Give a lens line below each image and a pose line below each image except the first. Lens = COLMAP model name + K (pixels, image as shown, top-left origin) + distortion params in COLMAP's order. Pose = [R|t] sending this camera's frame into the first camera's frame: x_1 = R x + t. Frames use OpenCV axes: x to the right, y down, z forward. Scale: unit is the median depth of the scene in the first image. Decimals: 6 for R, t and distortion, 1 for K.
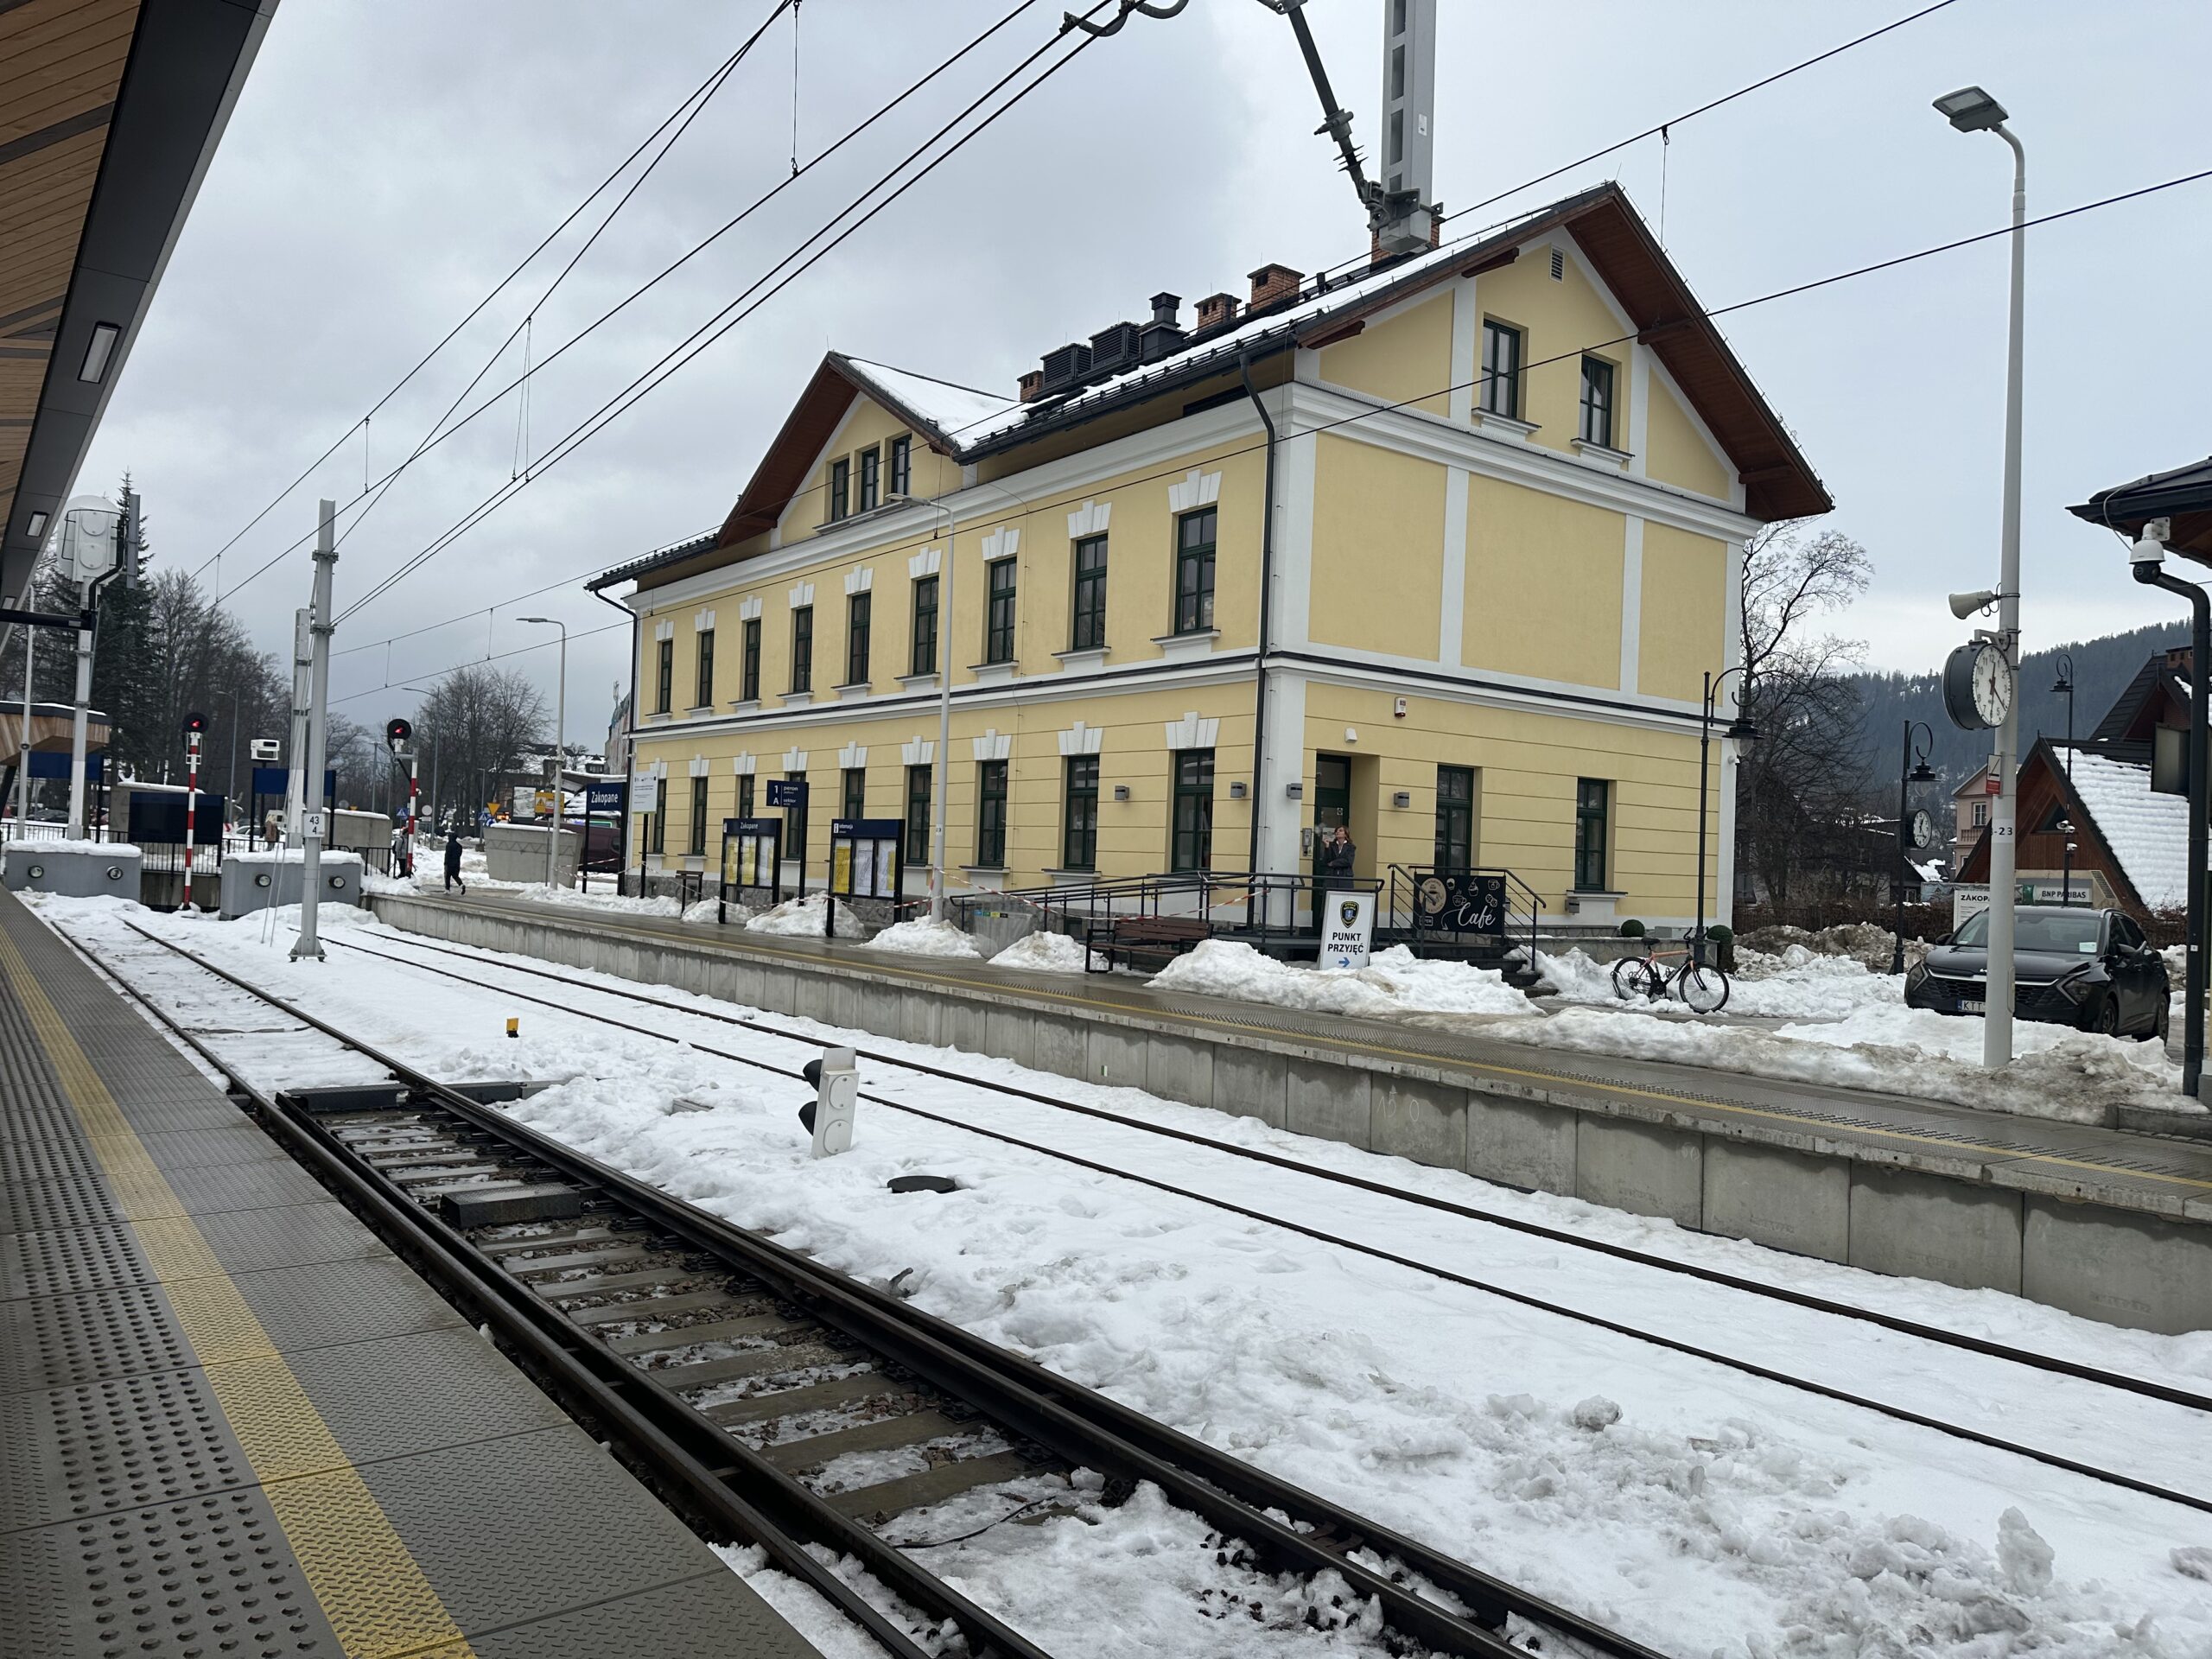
lens RADIAL K [[1541.2, 0, 1109.0], [0, 1541.2, 831.5], [0, 0, 1]] dist [0.041190, -0.012413]
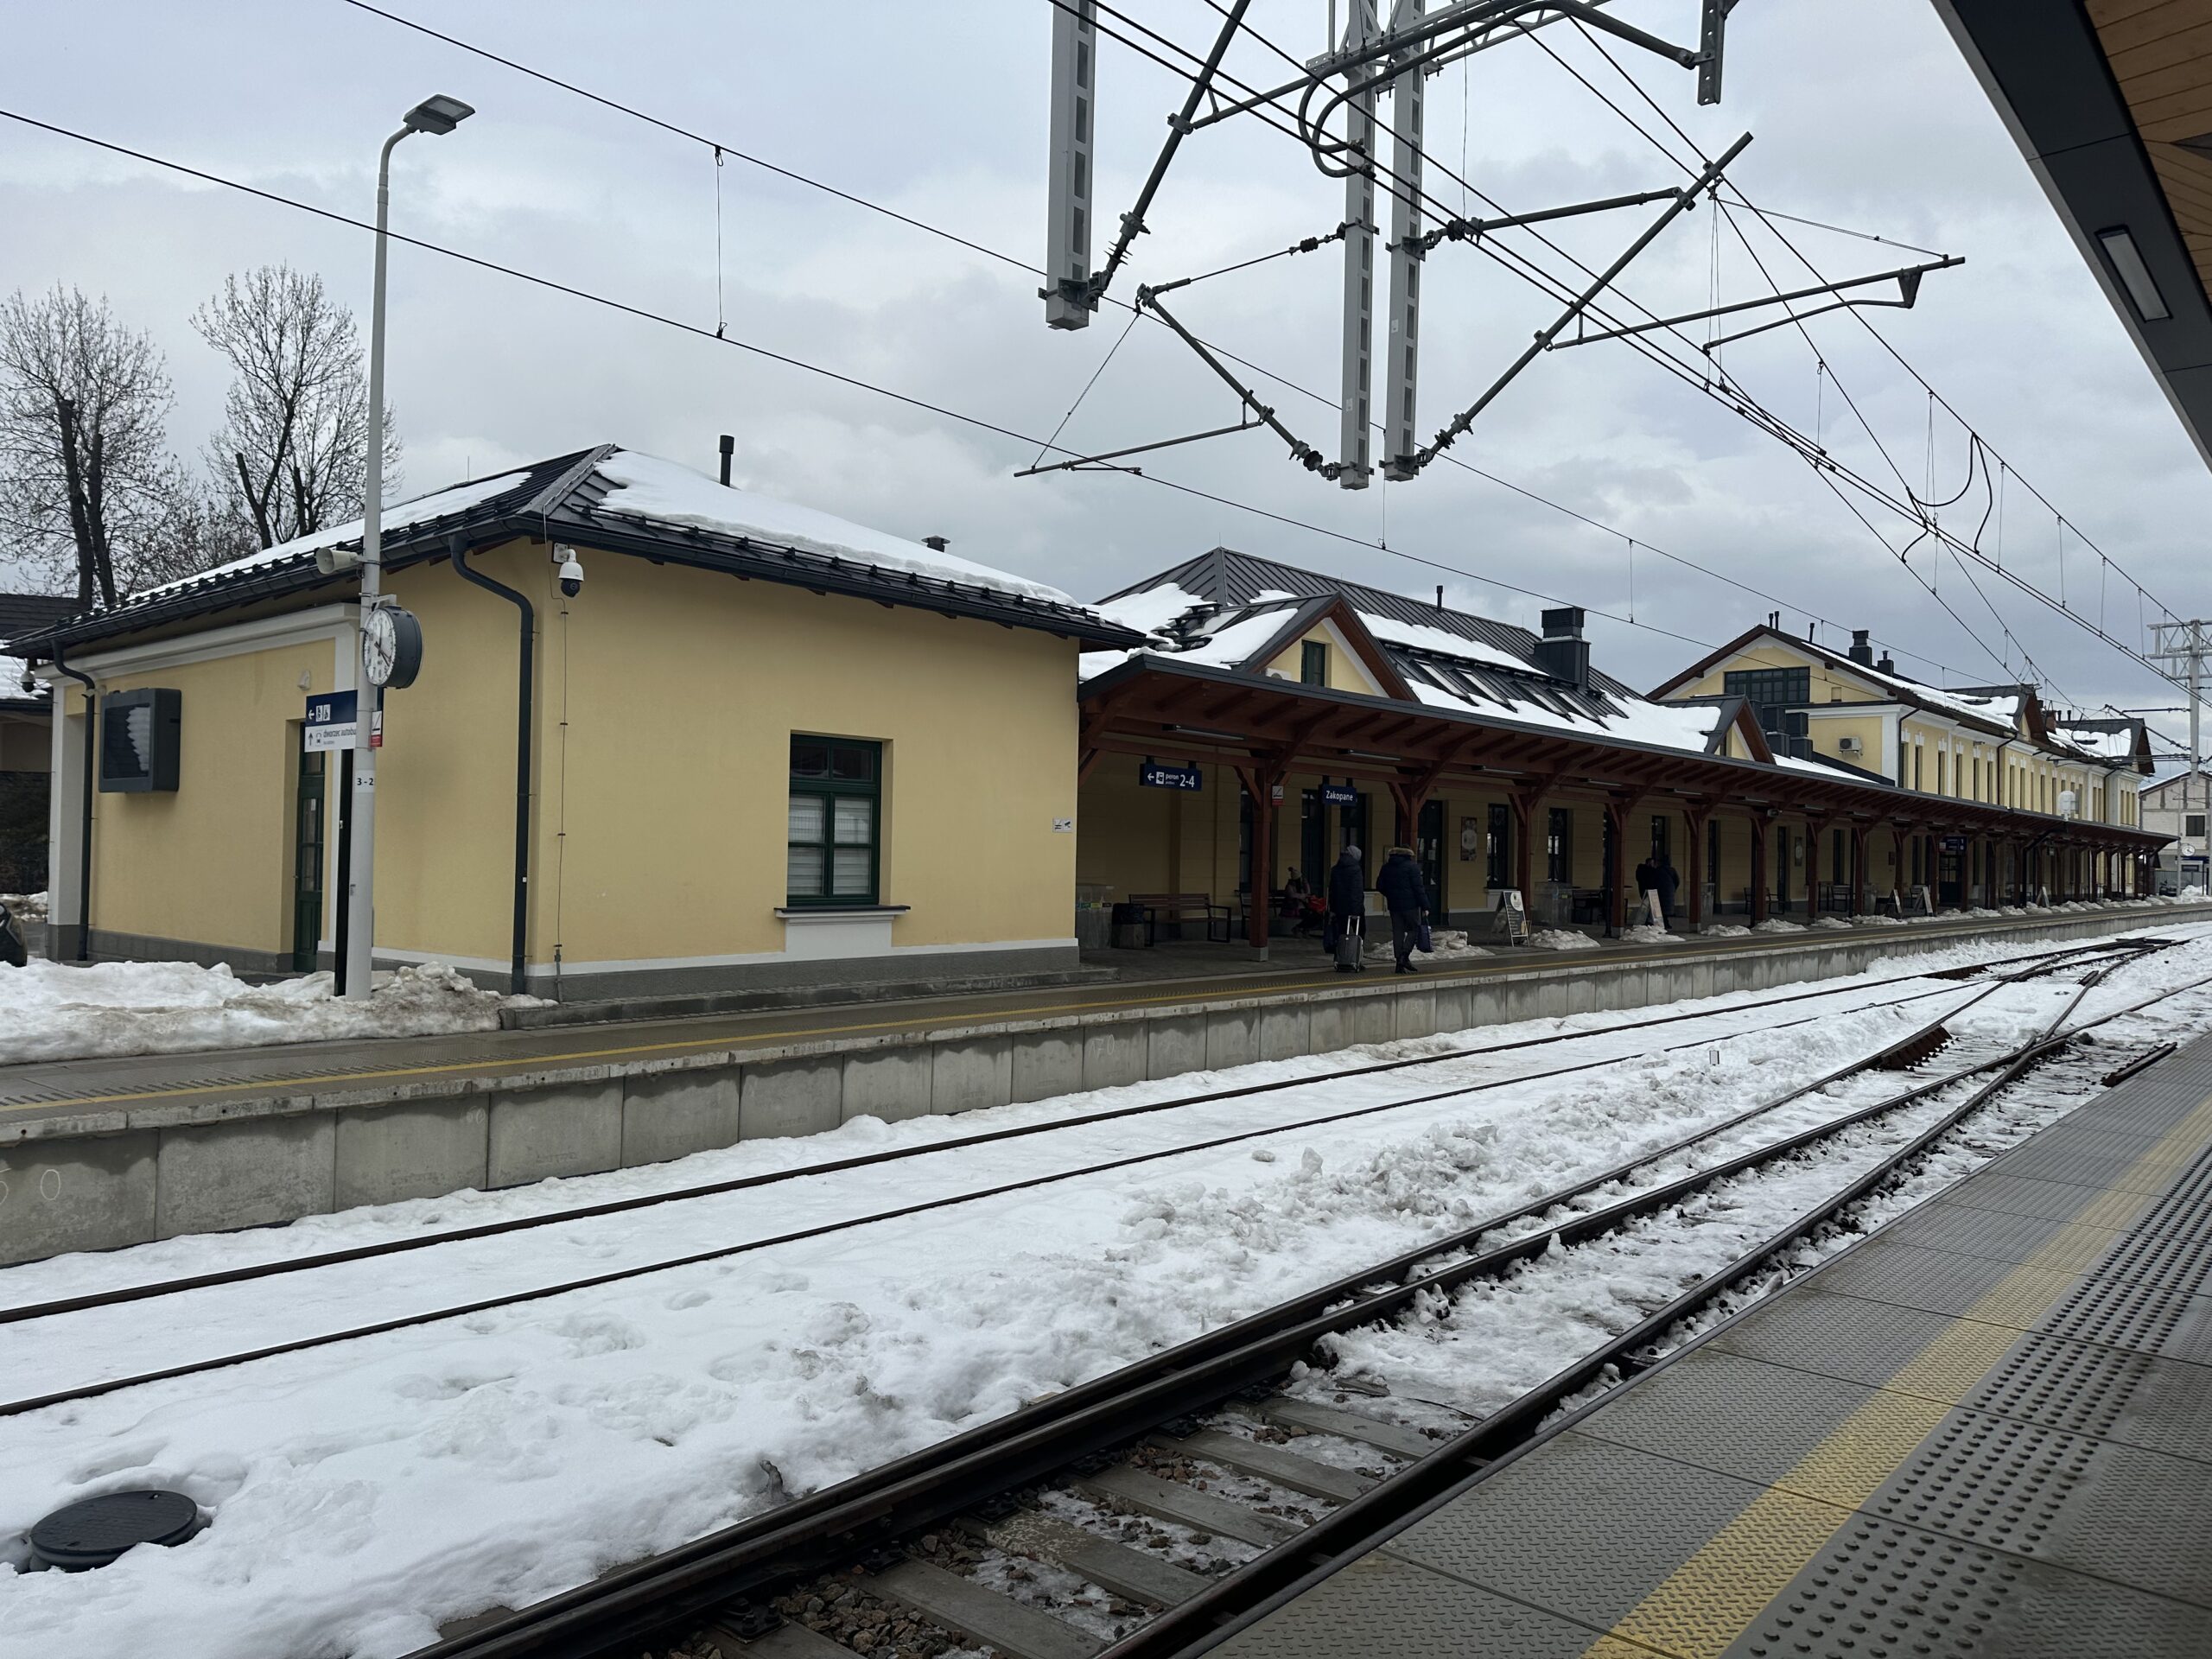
lens RADIAL K [[1541.2, 0, 1110.3], [0, 1541.2, 833.4], [0, 0, 1]] dist [0.041190, -0.012413]
pose [[-0.216757, -0.026298, 0.975871, -0.836503], [-0.048949, 0.998672, 0.016040, -0.009581], [-0.974998, -0.044291, -0.217757, 1.036494]]
